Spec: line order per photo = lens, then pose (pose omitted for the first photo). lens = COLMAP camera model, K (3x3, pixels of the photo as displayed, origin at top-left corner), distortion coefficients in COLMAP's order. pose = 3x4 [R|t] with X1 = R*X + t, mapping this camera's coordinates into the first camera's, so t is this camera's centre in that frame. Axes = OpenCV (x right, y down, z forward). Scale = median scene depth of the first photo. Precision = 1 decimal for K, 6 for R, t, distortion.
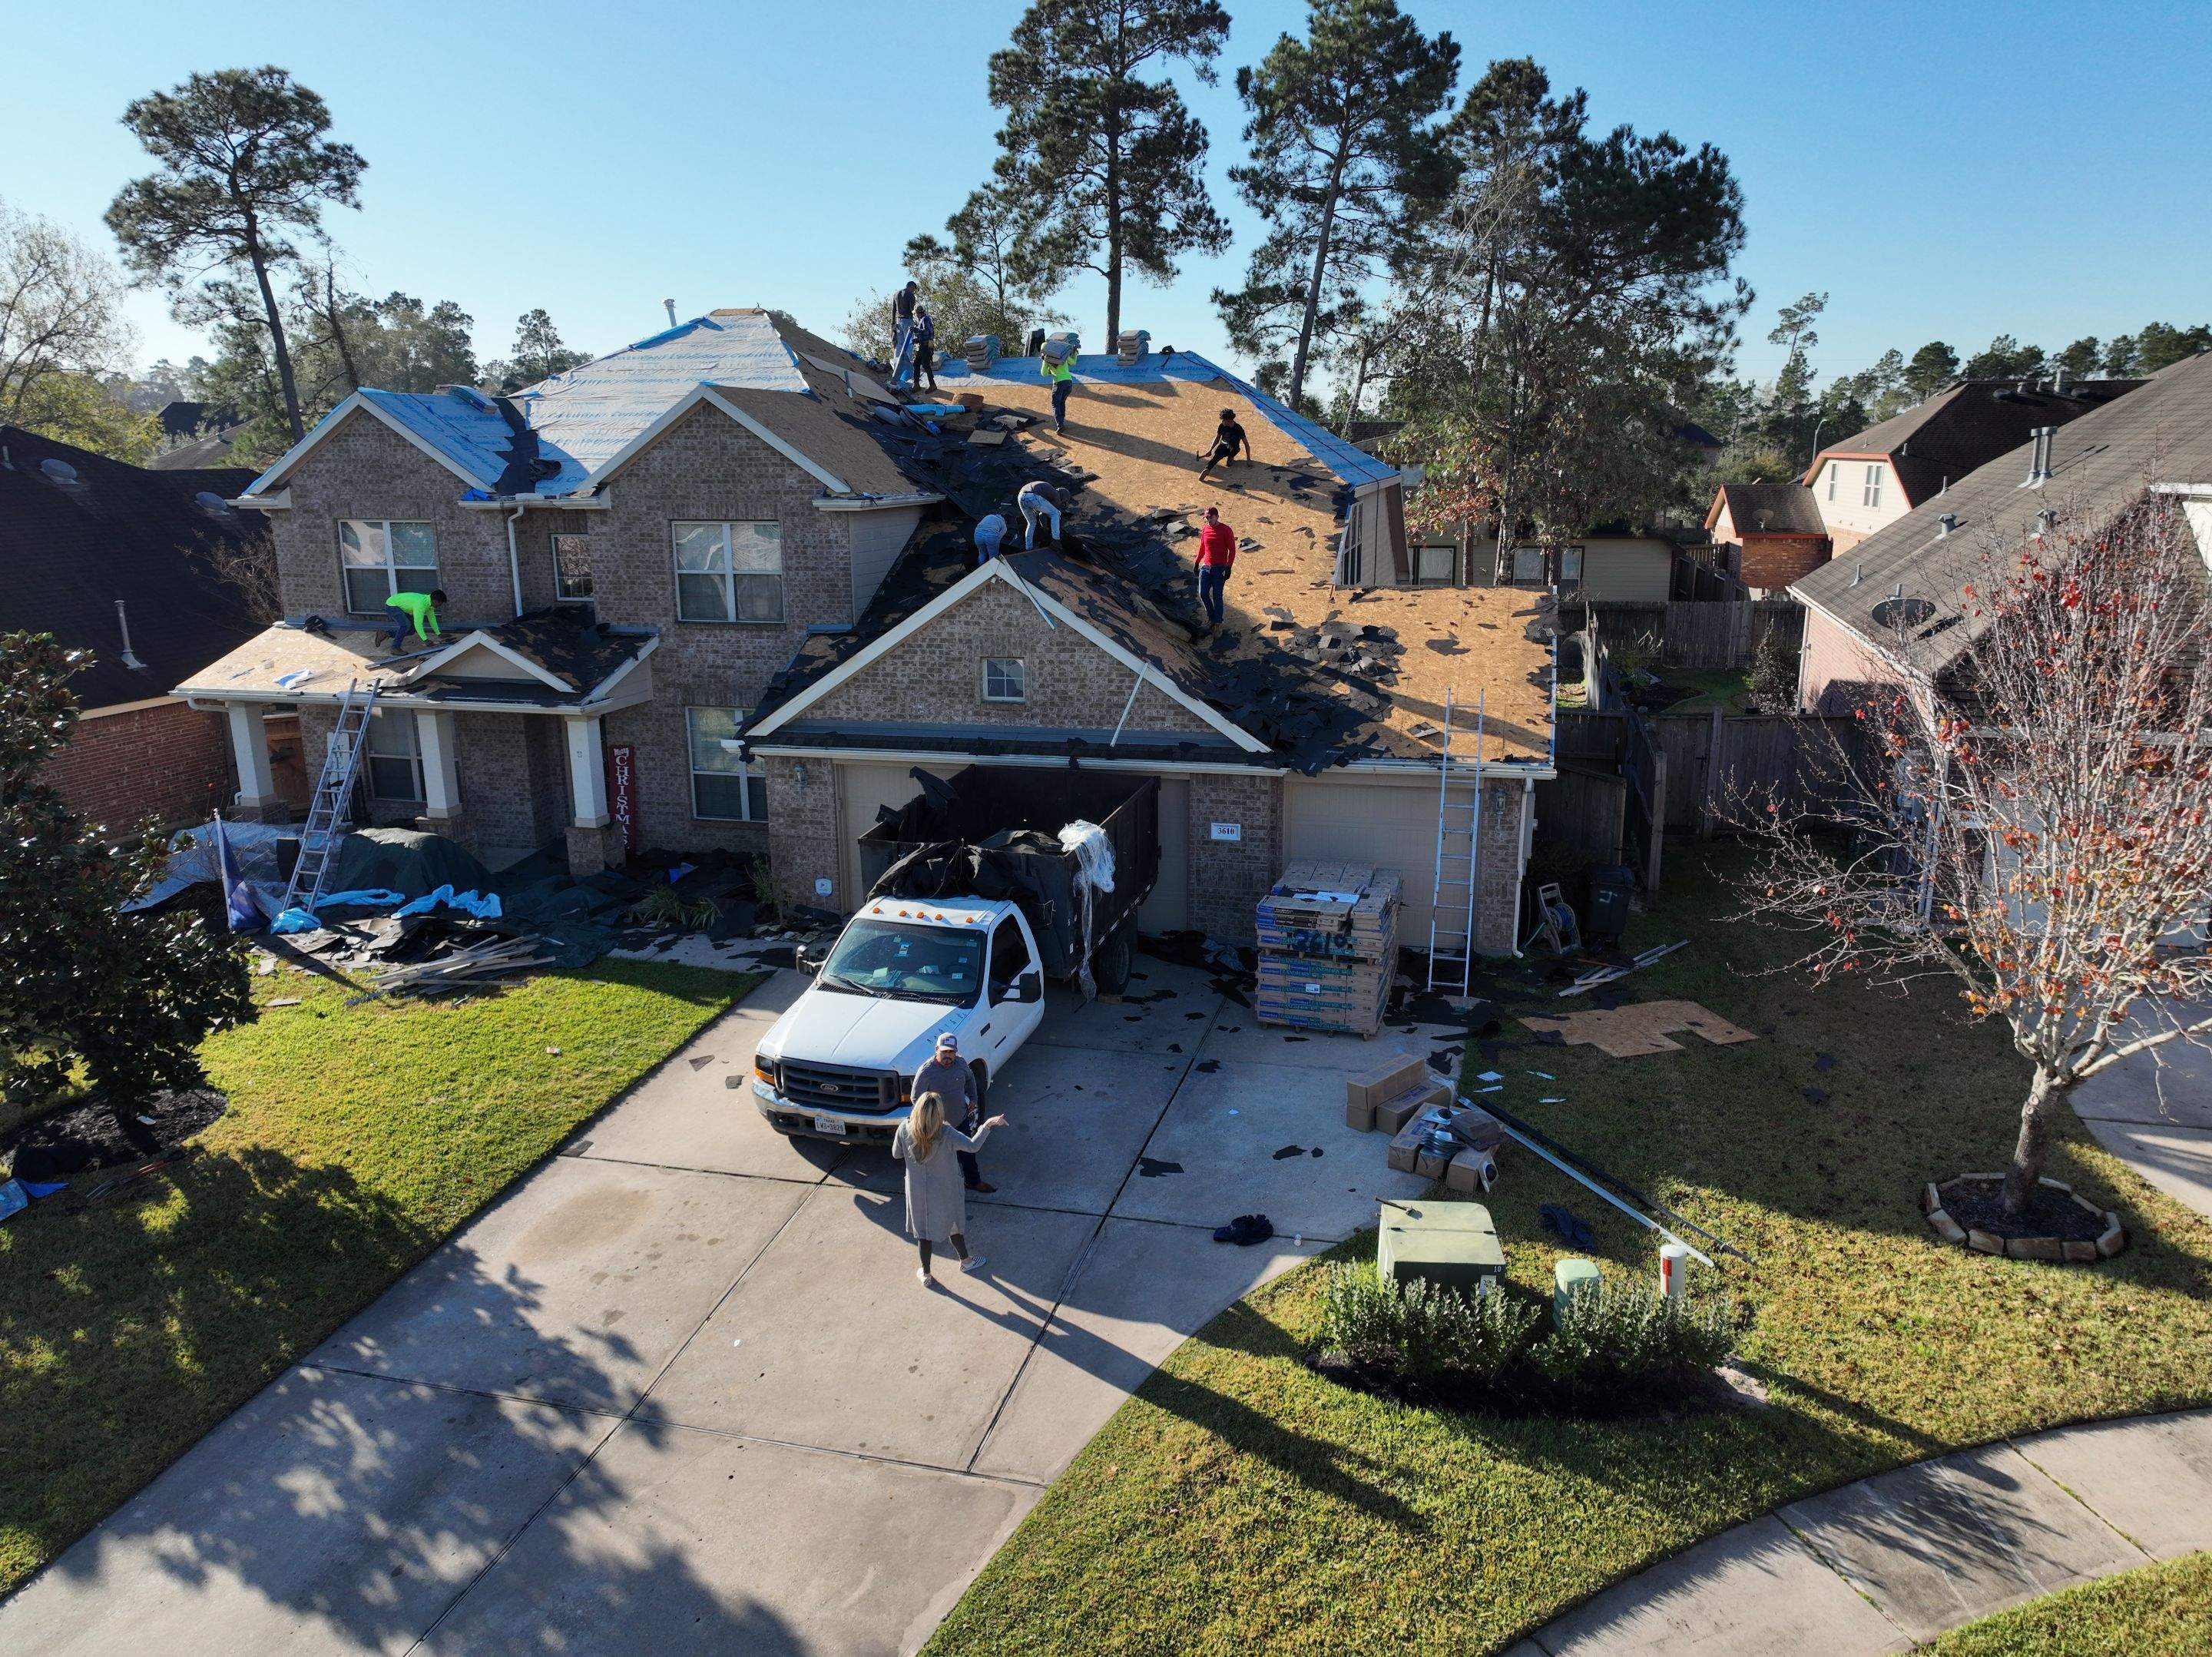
lens RADIAL K [[1559.6, 0, 1101.6], [0, 1559.6, 828.7], [0, 0, 1]] dist [0.005636, -0.000101]
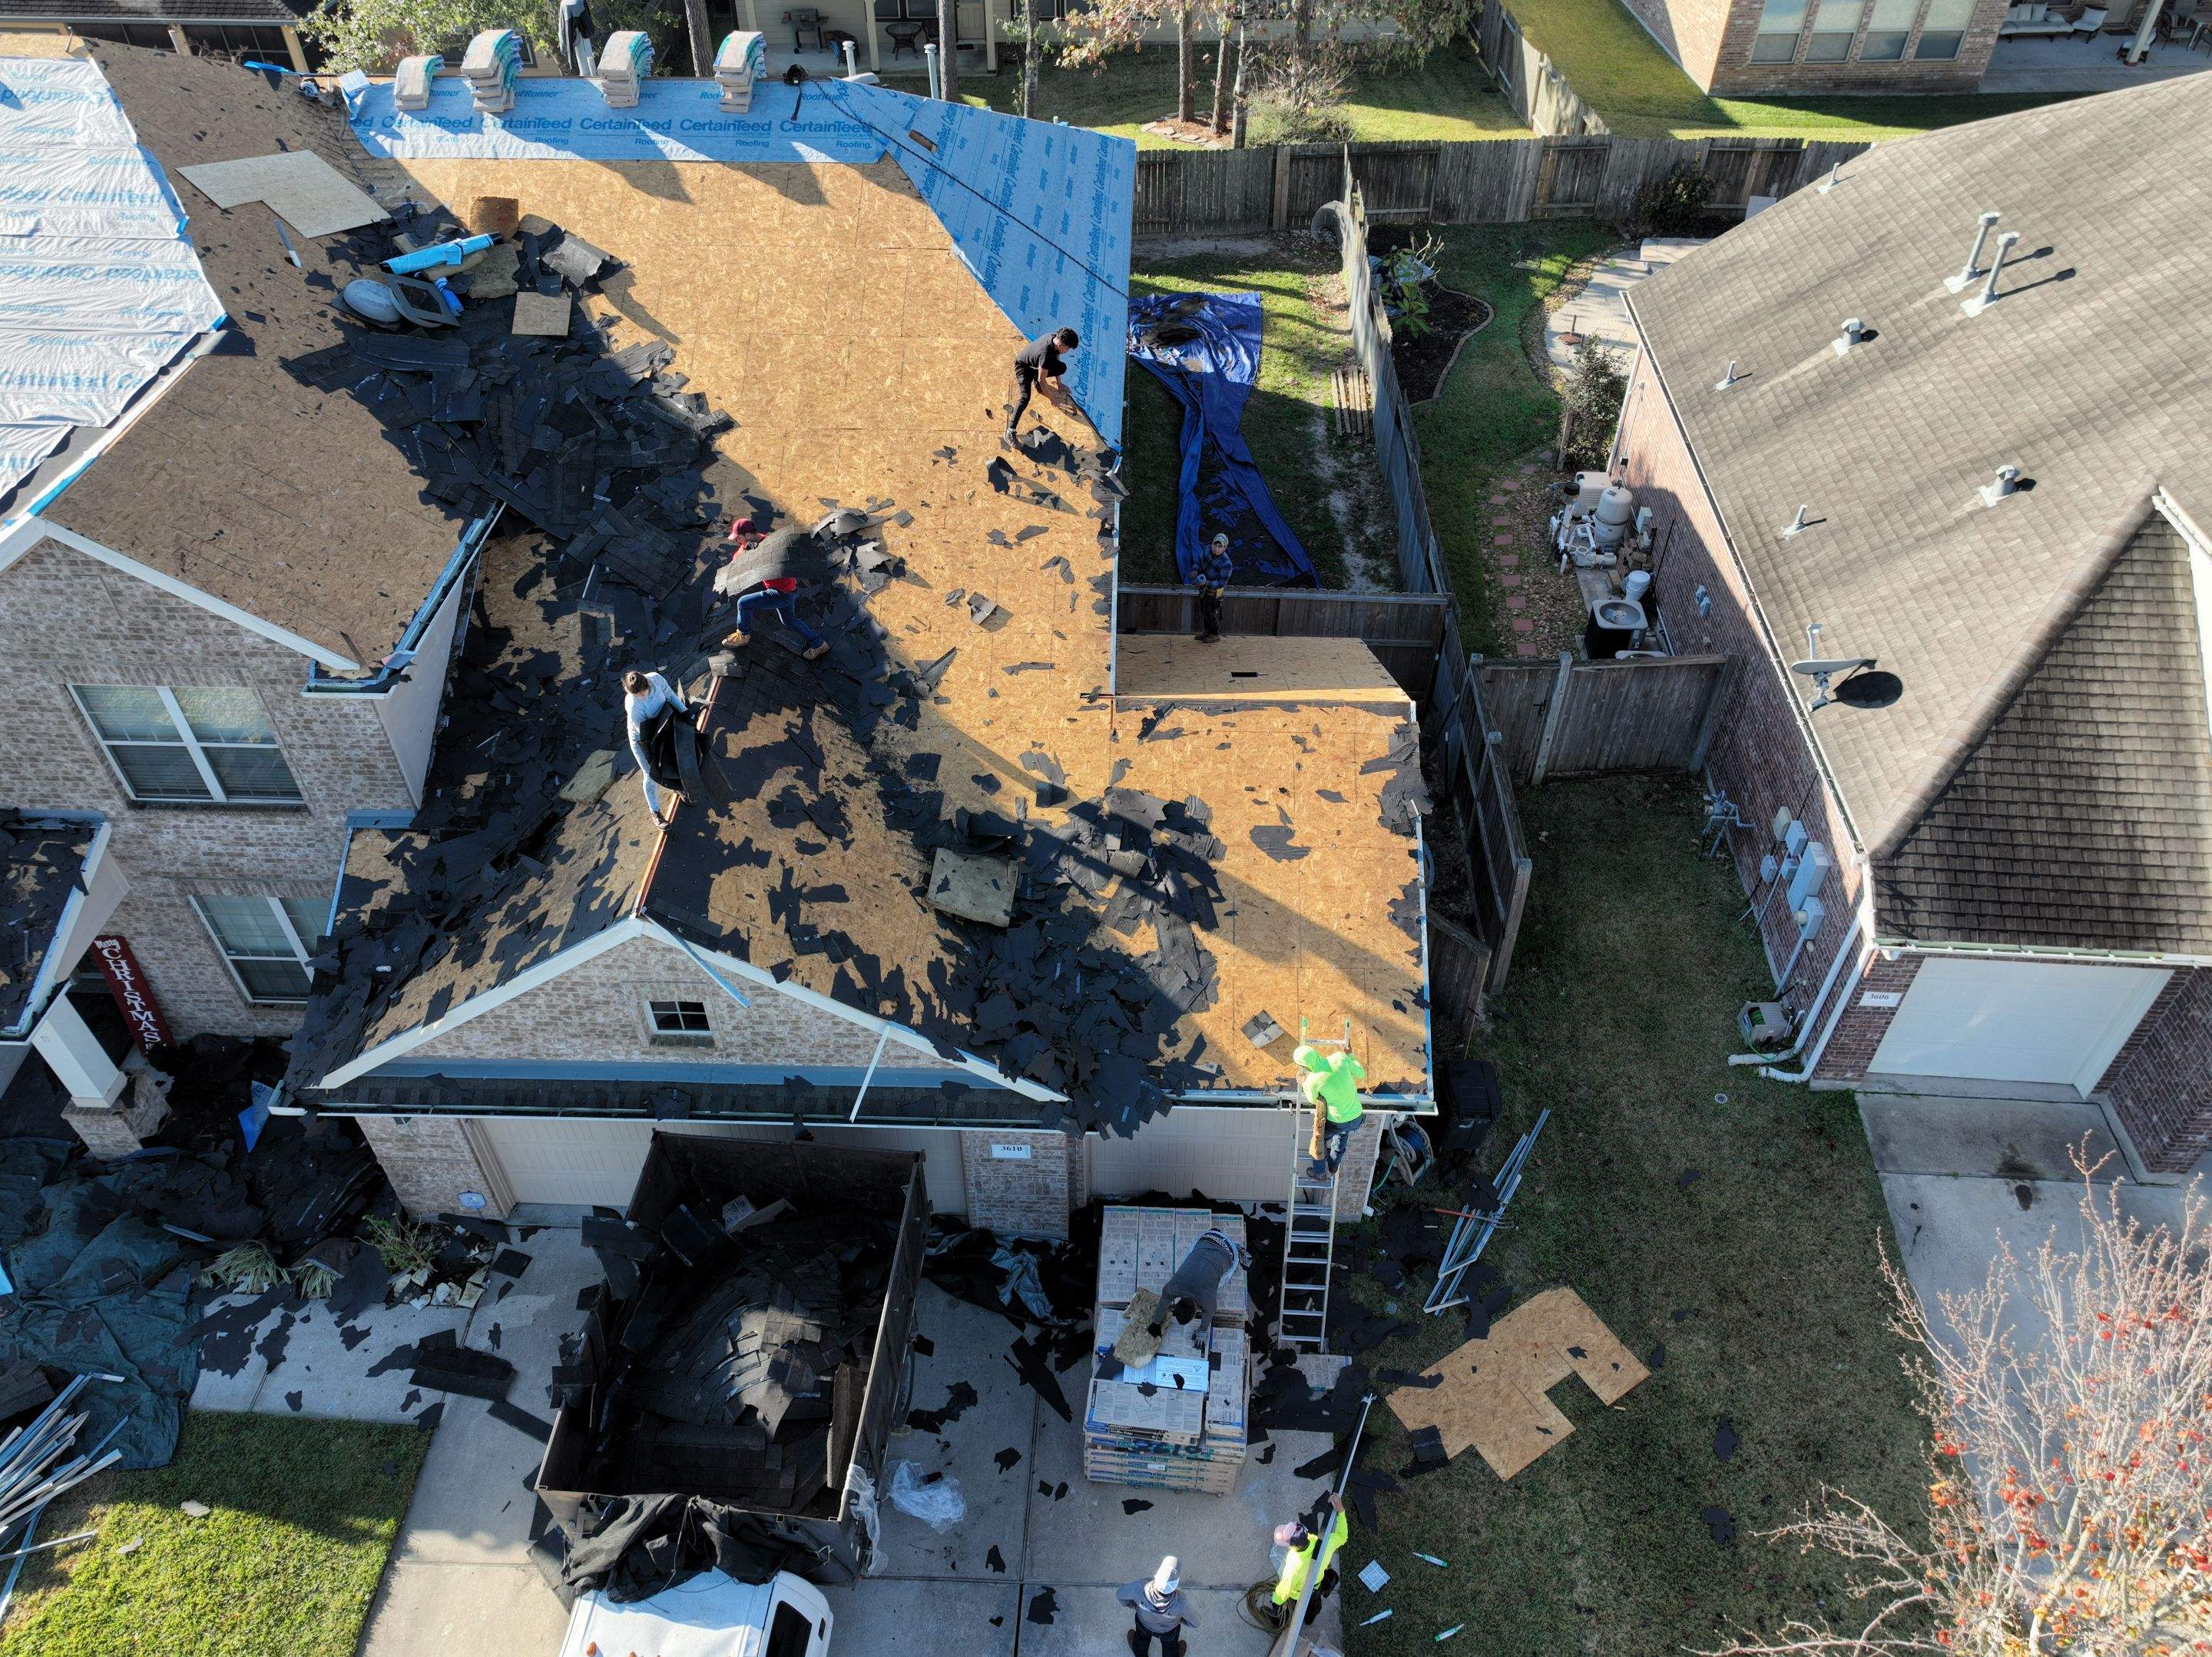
lens RADIAL K [[1559.3, 0, 1103.9], [0, 1559.3, 827.9], [0, 0, 1]] dist [-0.003039, 0.017457]
pose [[0.974653, -0.145864, 0.169634, 0.015967], [0.044963, 0.870473, 0.490159, -0.469935], [-0.219158, -0.470107, 0.854967, 0.377060]]
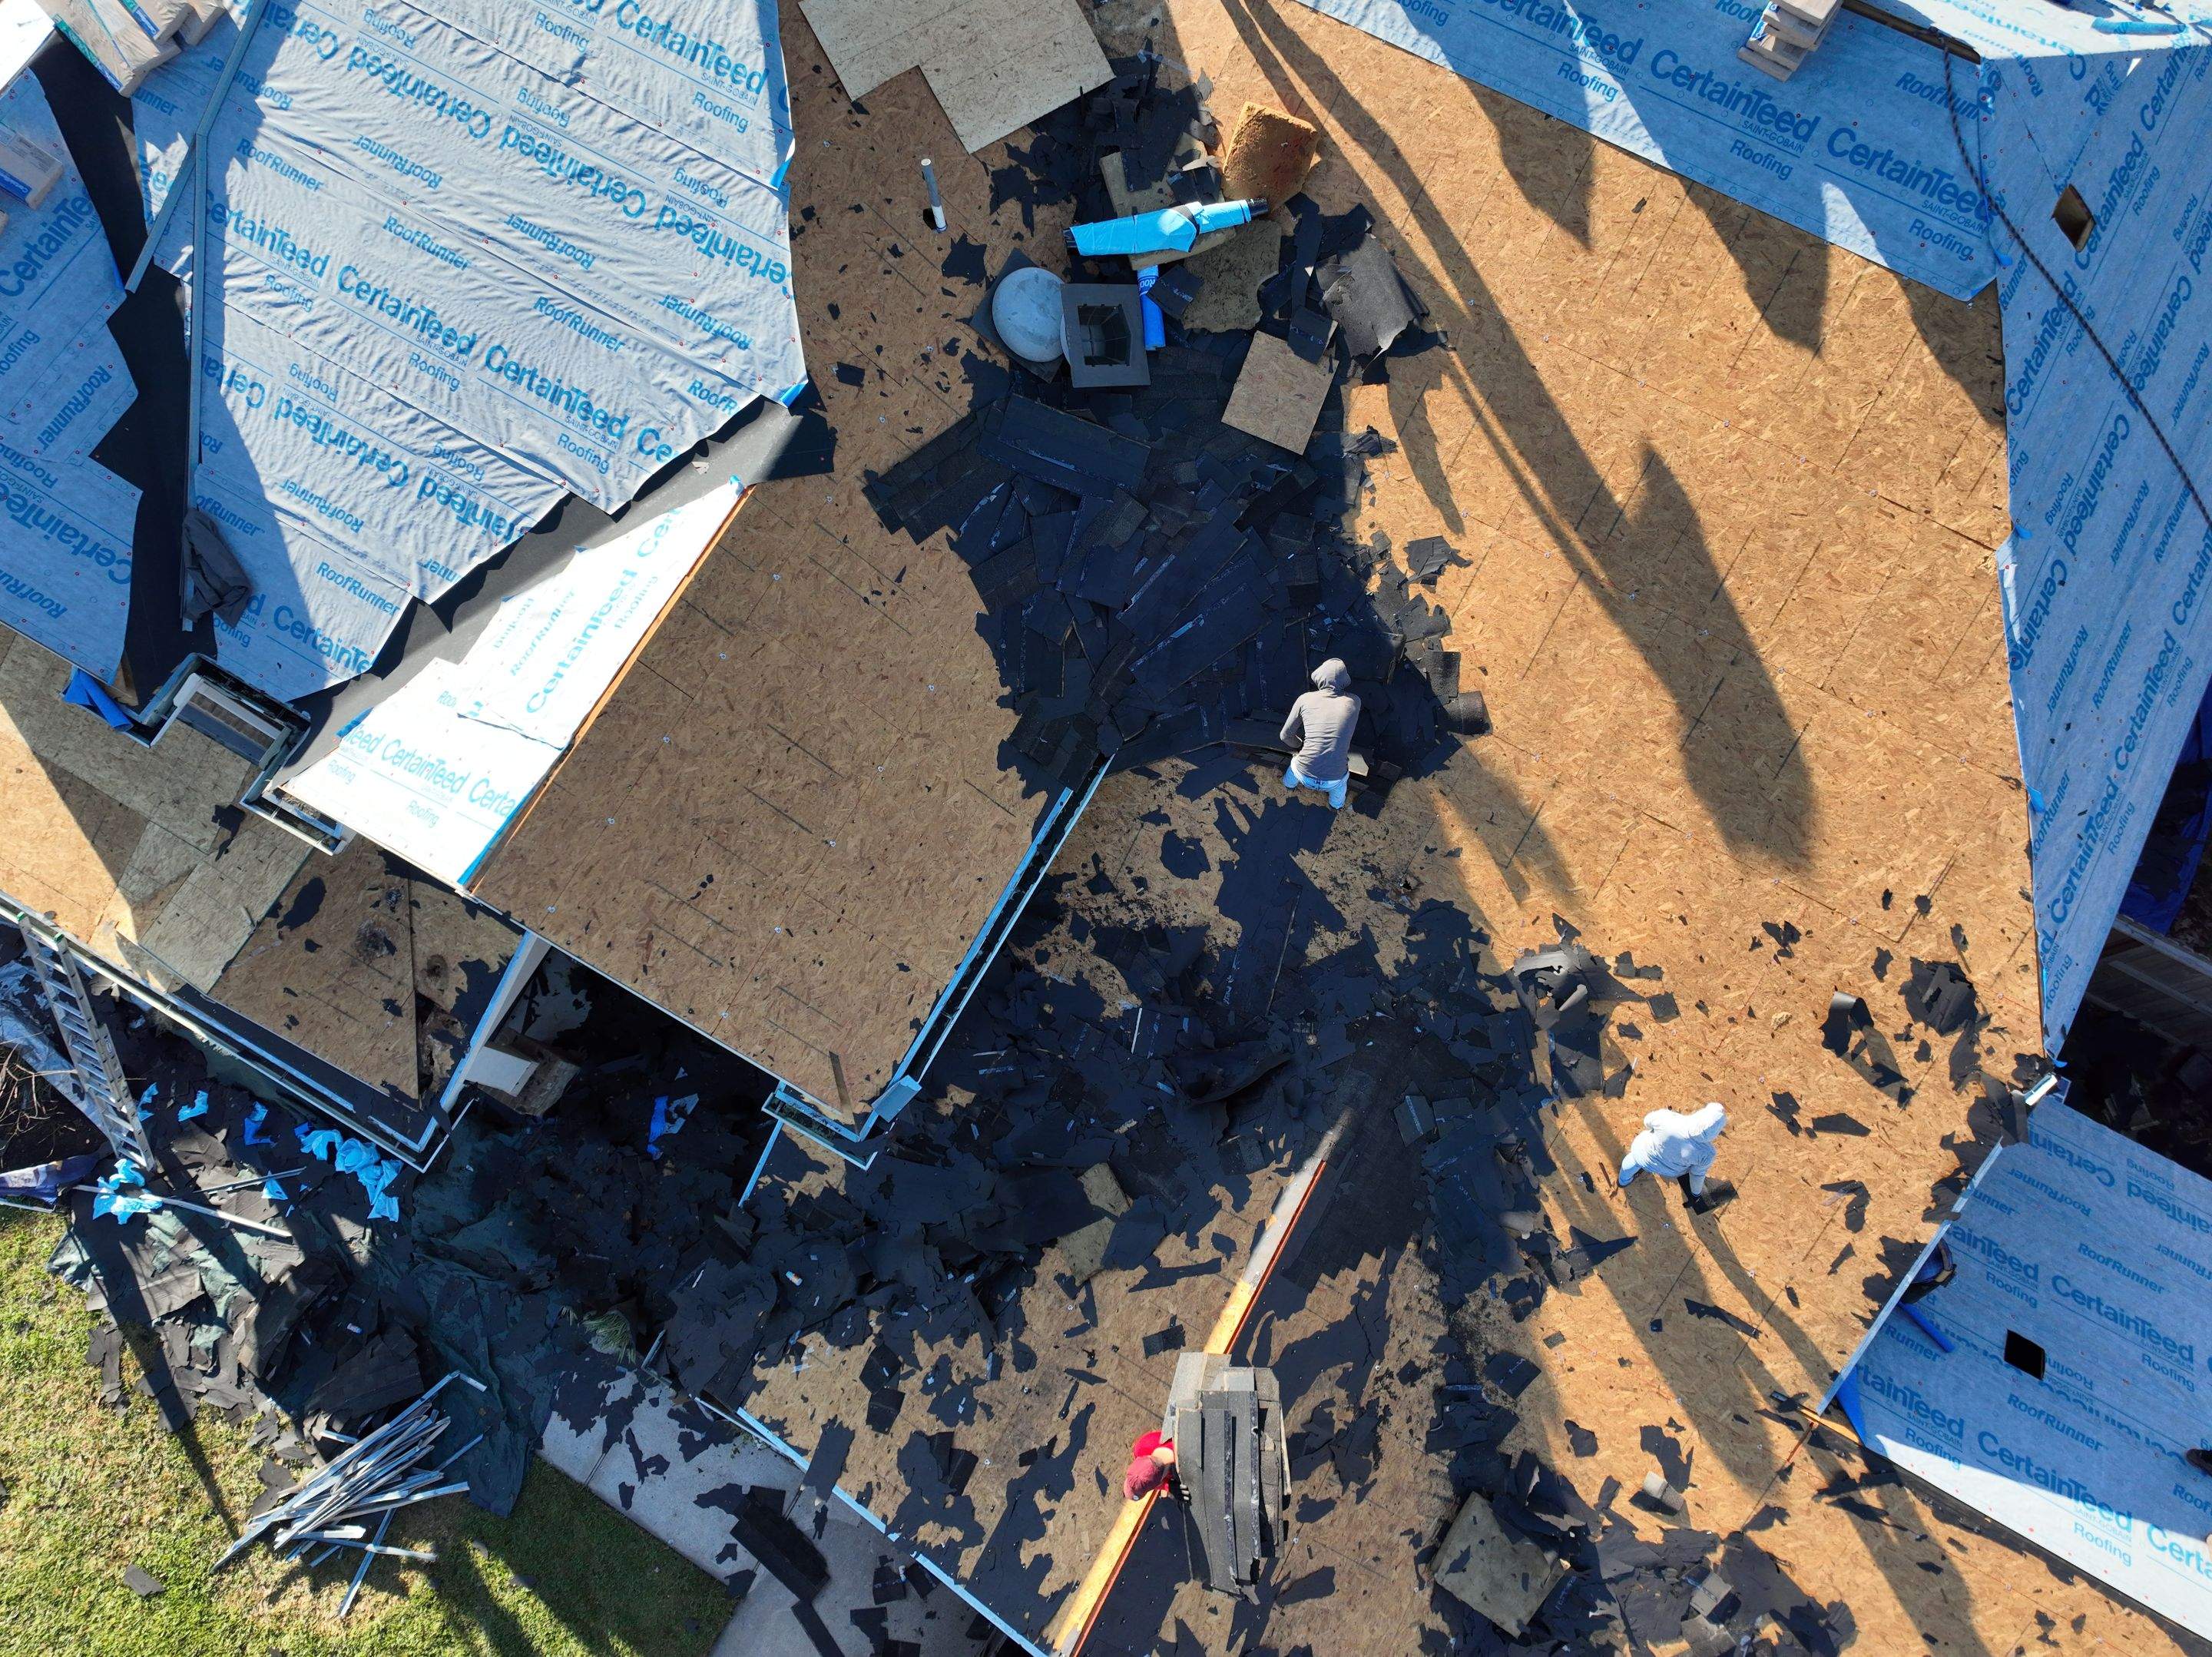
lens RADIAL K [[1559.3, 0, 1103.9], [0, 1559.3, 827.9], [0, 0, 1]] dist [-0.003039, 0.017457]
pose [[0.967960, 0.243994, -0.059329, -0.083559], [-0.069381, 0.486958, 0.870666, -0.675062], [0.241328, -0.838653, 0.488284, 0.895538]]
